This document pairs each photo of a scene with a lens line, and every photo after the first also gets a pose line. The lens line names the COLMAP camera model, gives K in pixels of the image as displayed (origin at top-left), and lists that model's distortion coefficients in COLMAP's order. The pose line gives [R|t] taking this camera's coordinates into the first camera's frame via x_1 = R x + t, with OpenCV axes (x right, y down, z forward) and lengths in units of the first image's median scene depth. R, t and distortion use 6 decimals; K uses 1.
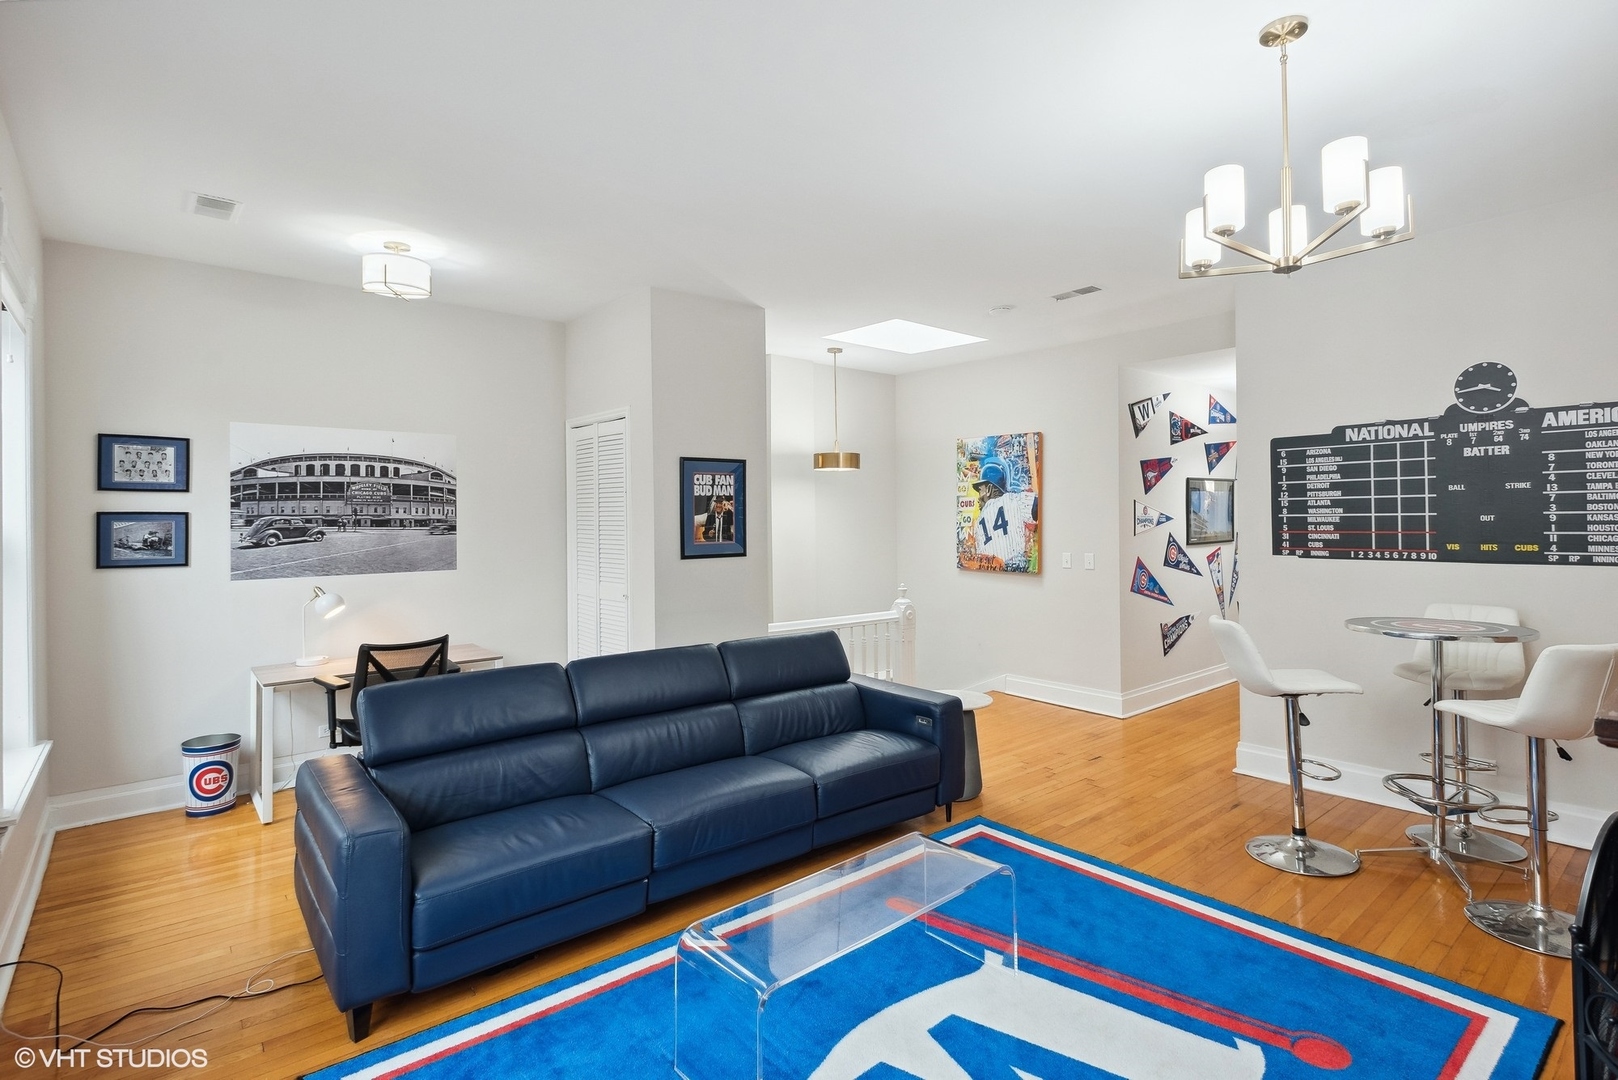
lens RADIAL K [[732.5, 0, 827.0], [0, 732.5, 528.9], [0, 0, 1]] dist [0.017259, -0.005289]
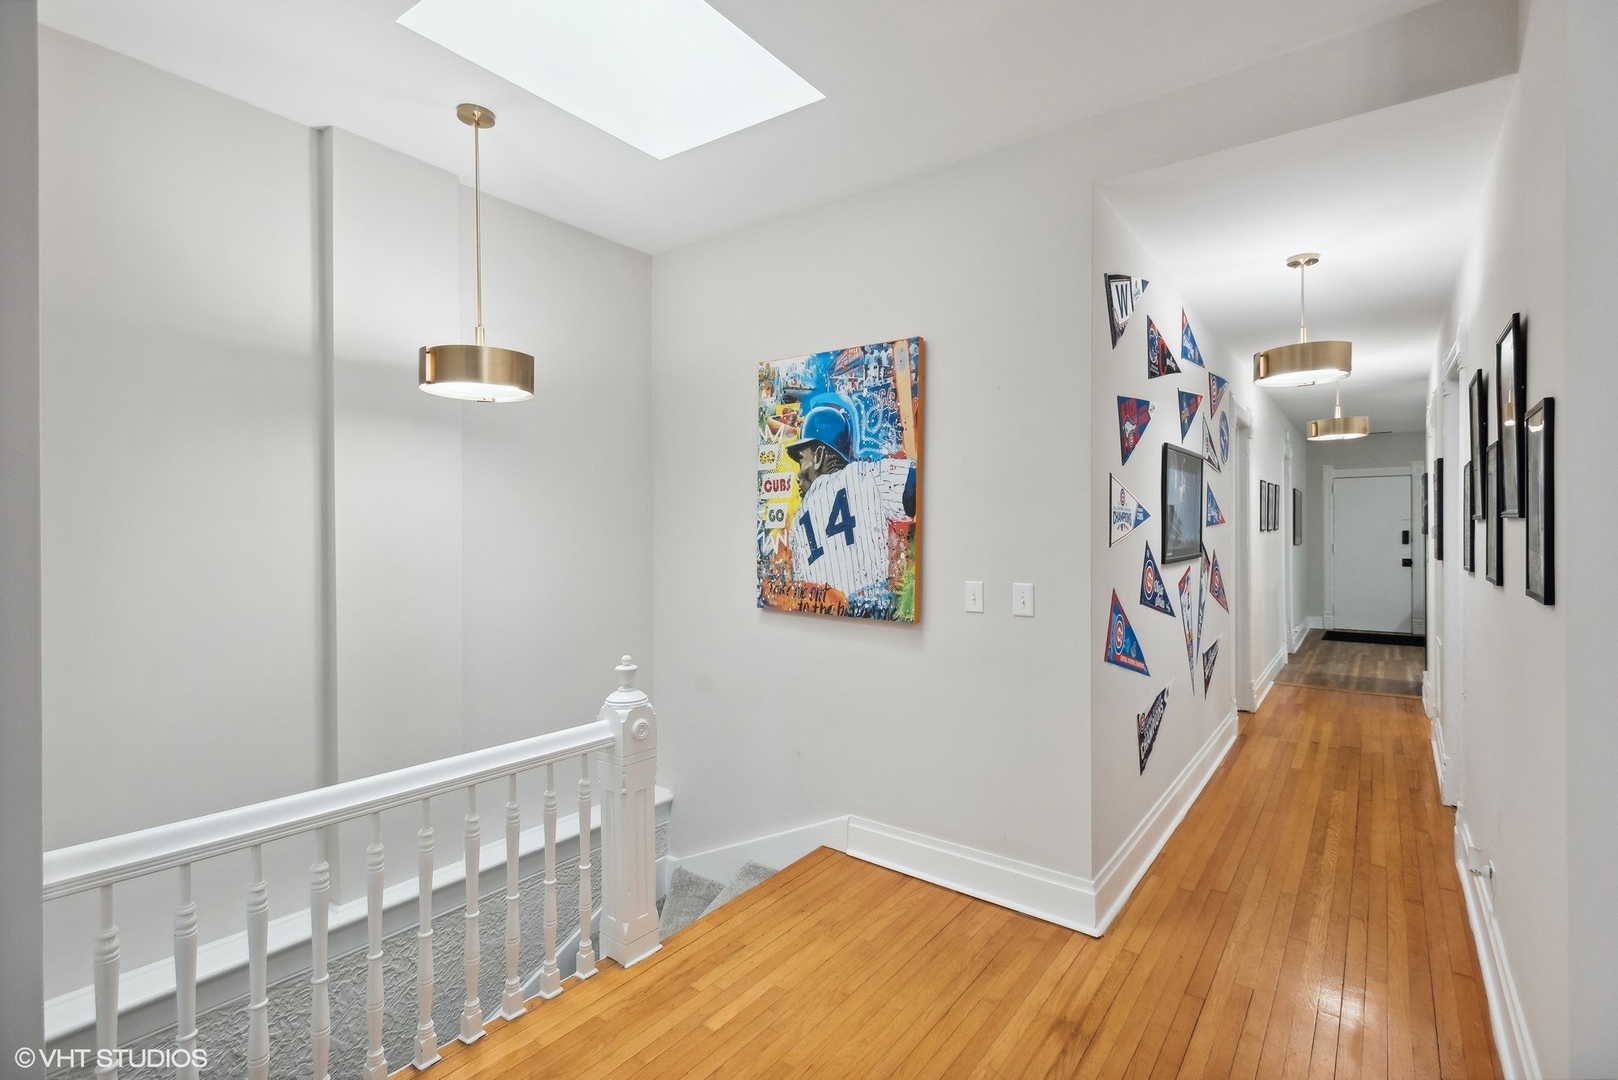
lens RADIAL K [[732.5, 0, 827.0], [0, 732.5, 528.9], [0, 0, 1]] dist [0.017259, -0.005289]
pose [[0.969058, 0.008937, 0.246673, 0.103669], [-0.004593, 0.999824, -0.018181, 0.006627], [-0.246792, 0.016486, 0.968928, 0.517909]]
